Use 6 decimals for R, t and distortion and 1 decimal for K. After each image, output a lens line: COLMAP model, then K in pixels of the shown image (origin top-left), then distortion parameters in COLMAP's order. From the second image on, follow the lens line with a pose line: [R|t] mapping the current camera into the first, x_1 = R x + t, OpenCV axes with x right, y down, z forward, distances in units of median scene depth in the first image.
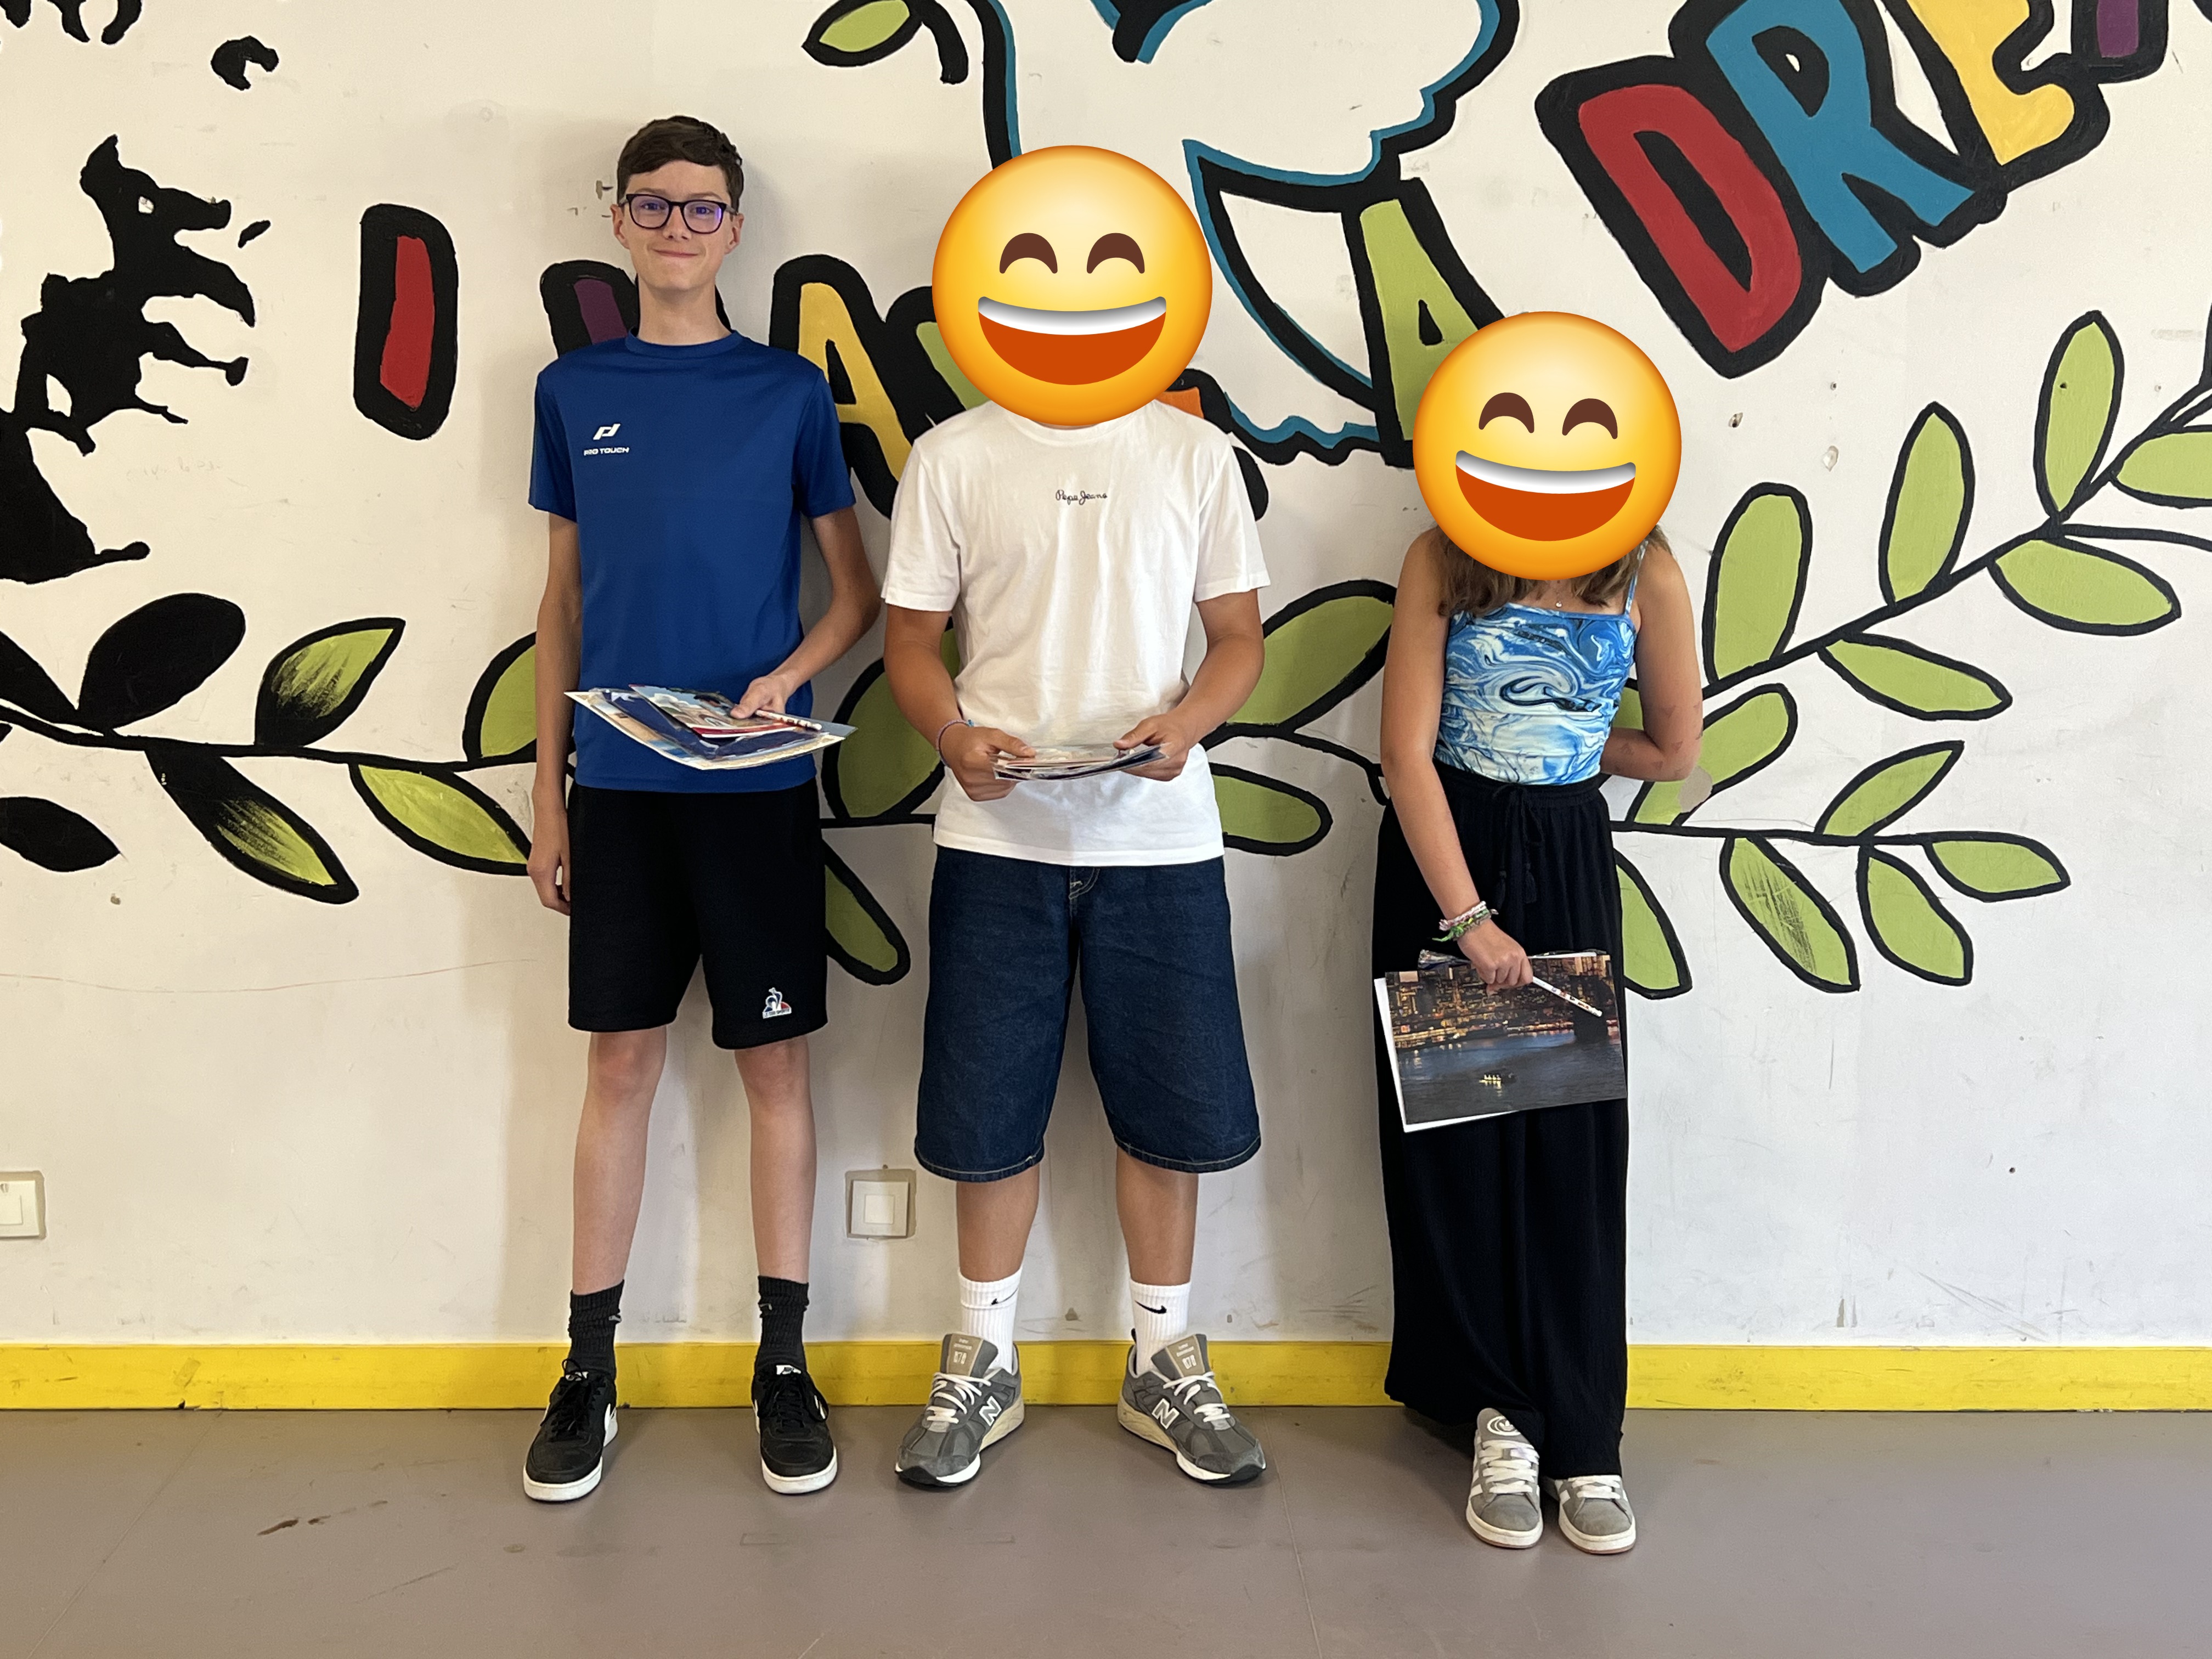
lens RADIAL K [[2561.2, 0, 1090.4], [0, 2561.2, 811.6], [0, 0, 1]] dist [0.007371, 0.000000]
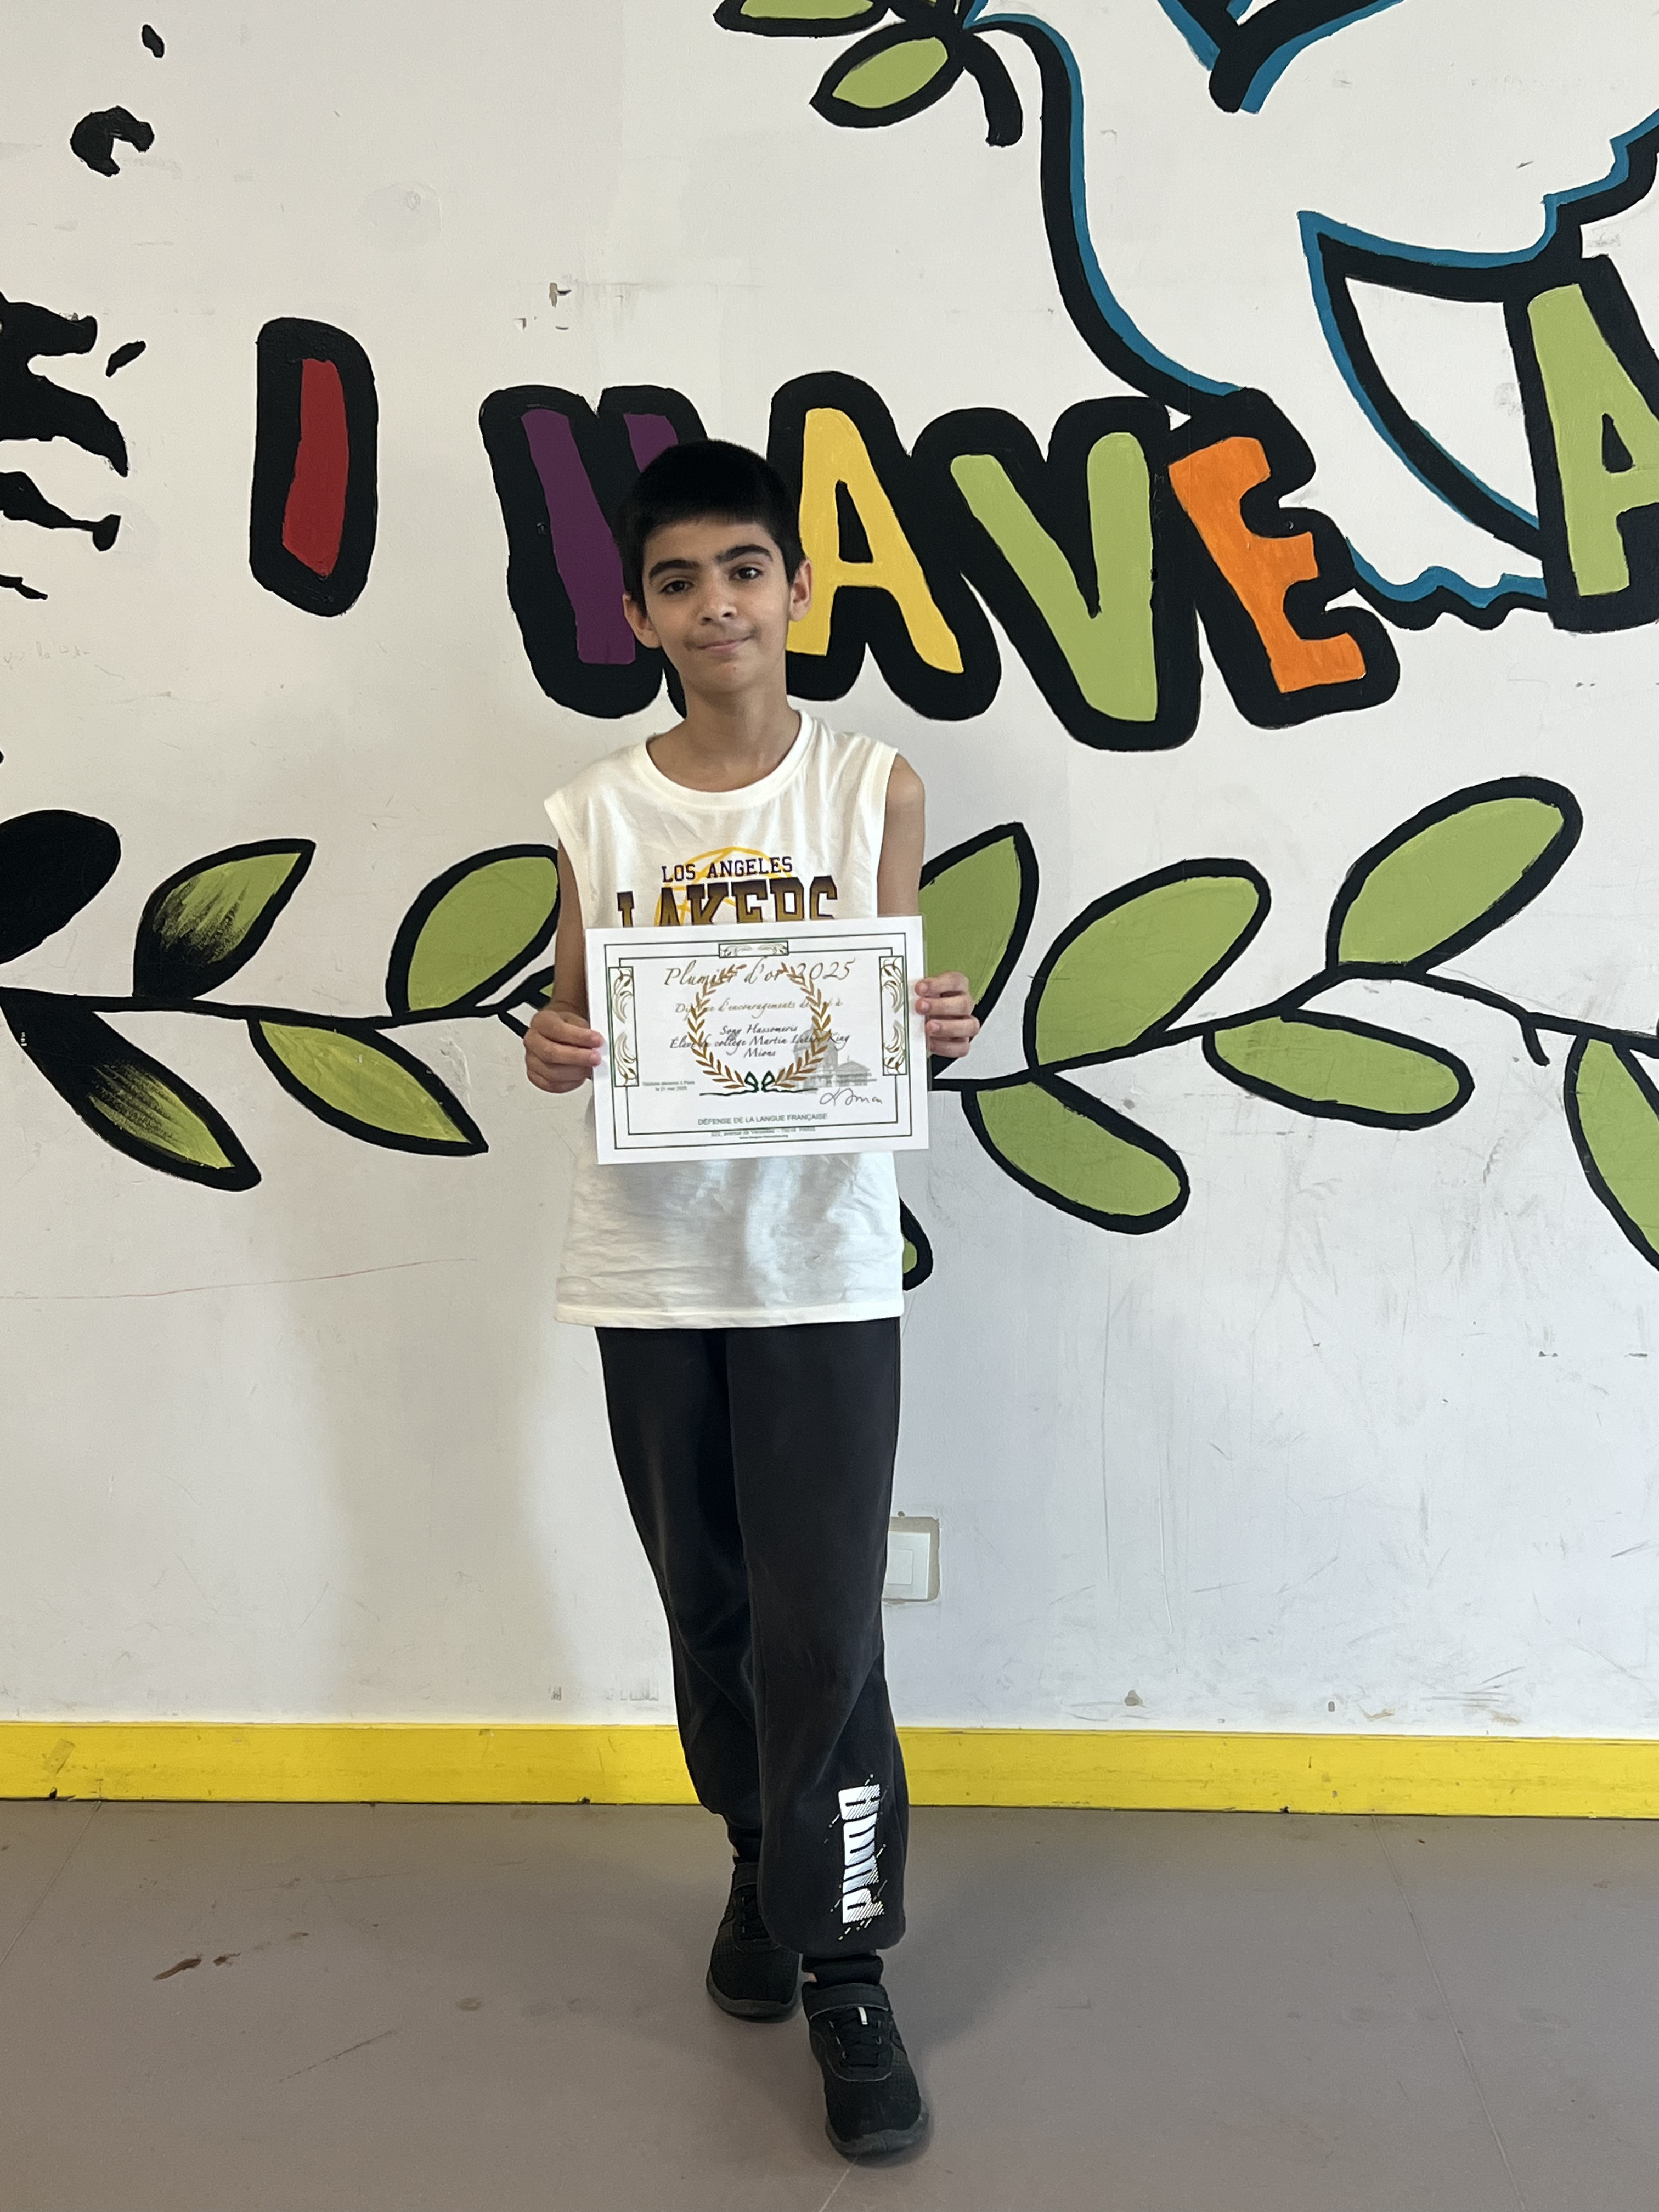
lens RADIAL K [[2726.5, 0, 793.4], [0, 2726.5, 1124.7], [0, 0, 1]] dist [-0.003251, 0.000000]
pose [[0.997941, -0.001948, -0.064103, -0.063678], [0.004195, 0.999381, 0.034936, -0.015127], [0.063995, -0.035133, 0.997332, 0.155614]]
